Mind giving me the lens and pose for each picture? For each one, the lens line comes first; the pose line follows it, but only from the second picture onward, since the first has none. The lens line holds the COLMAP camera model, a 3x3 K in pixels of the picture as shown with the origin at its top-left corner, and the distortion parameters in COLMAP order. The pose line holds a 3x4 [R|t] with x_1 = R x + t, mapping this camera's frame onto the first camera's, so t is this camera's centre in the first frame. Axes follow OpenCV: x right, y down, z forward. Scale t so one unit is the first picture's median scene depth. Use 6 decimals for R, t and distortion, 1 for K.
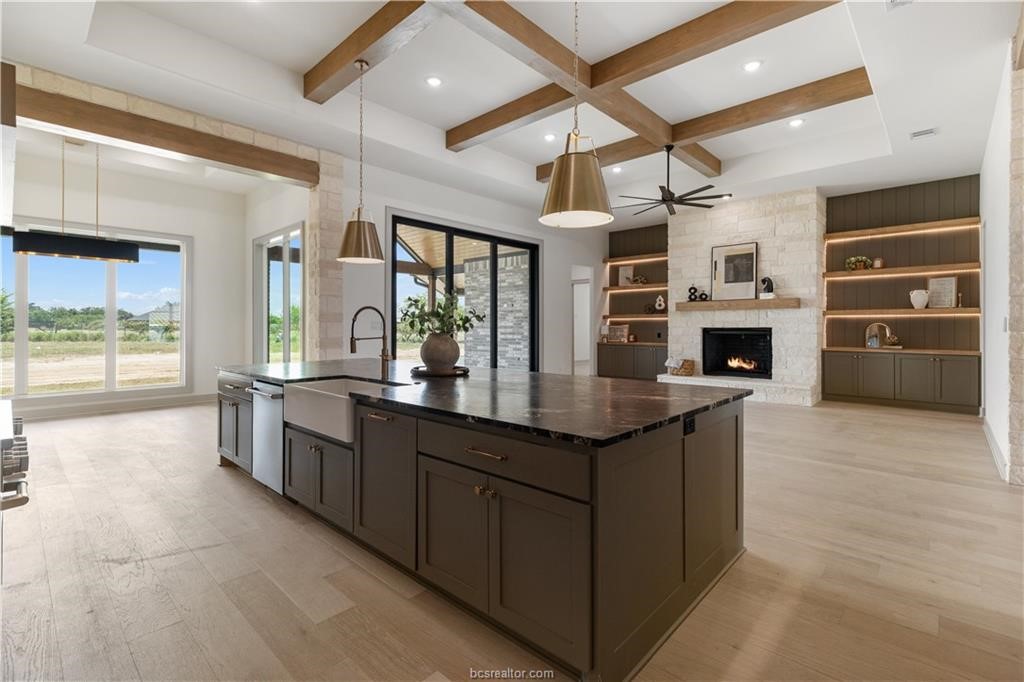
lens RADIAL K [[464.5, 0, 515.5], [0, 464.5, 330.3], [0, 0, 1]] dist [0.007865, -0.000341]
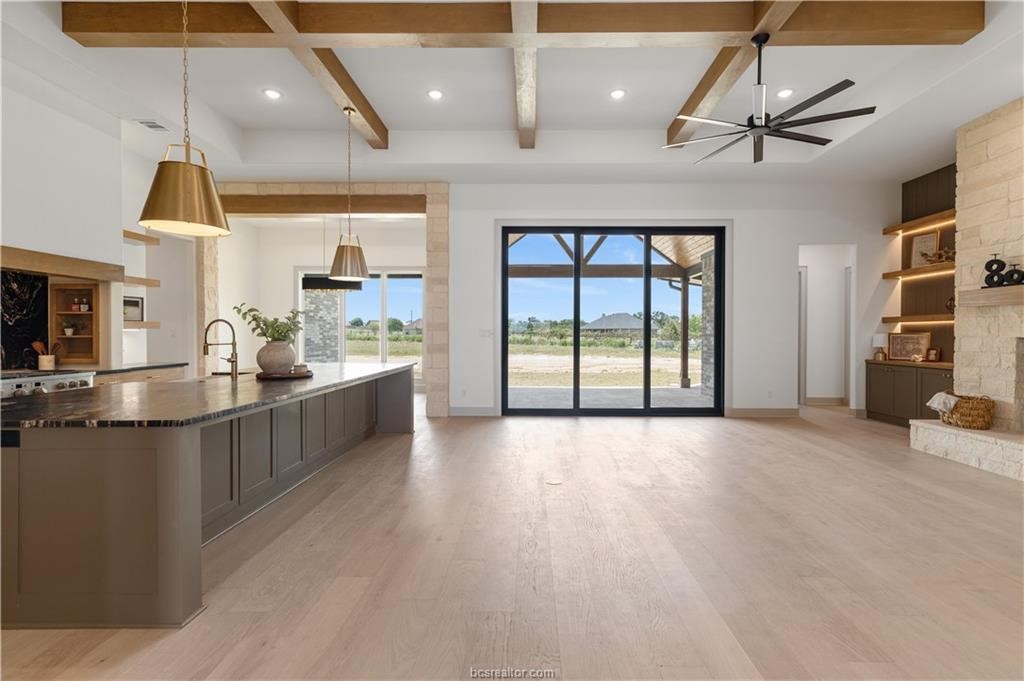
lens RADIAL K [[464.5, 0, 532.2], [0, 464.5, 341.3], [0, 0, 1]] dist [0.007865, -0.000341]
pose [[0.675066, 0.013792, -0.737629, 0.431068], [-0.007685, 0.999902, 0.011663, -0.004129], [0.737718, -0.002205, 0.675106, 0.276057]]
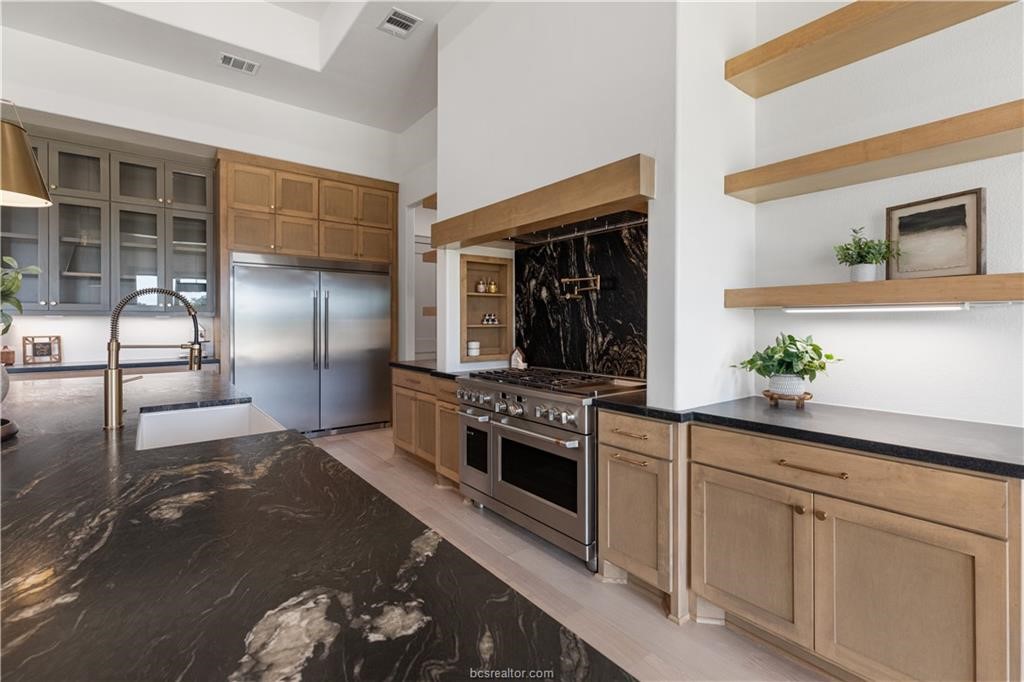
lens RADIAL K [[464.5, 0, 521.2], [0, 464.5, 317.4], [0, 0, 1]] dist [0.007865, -0.000341]
pose [[-0.986565, 0.005044, 0.163289, -0.284552], [0.004841, 0.999987, -0.001644, -0.005180], [-0.163295, -0.000832, -0.986577, 0.521858]]
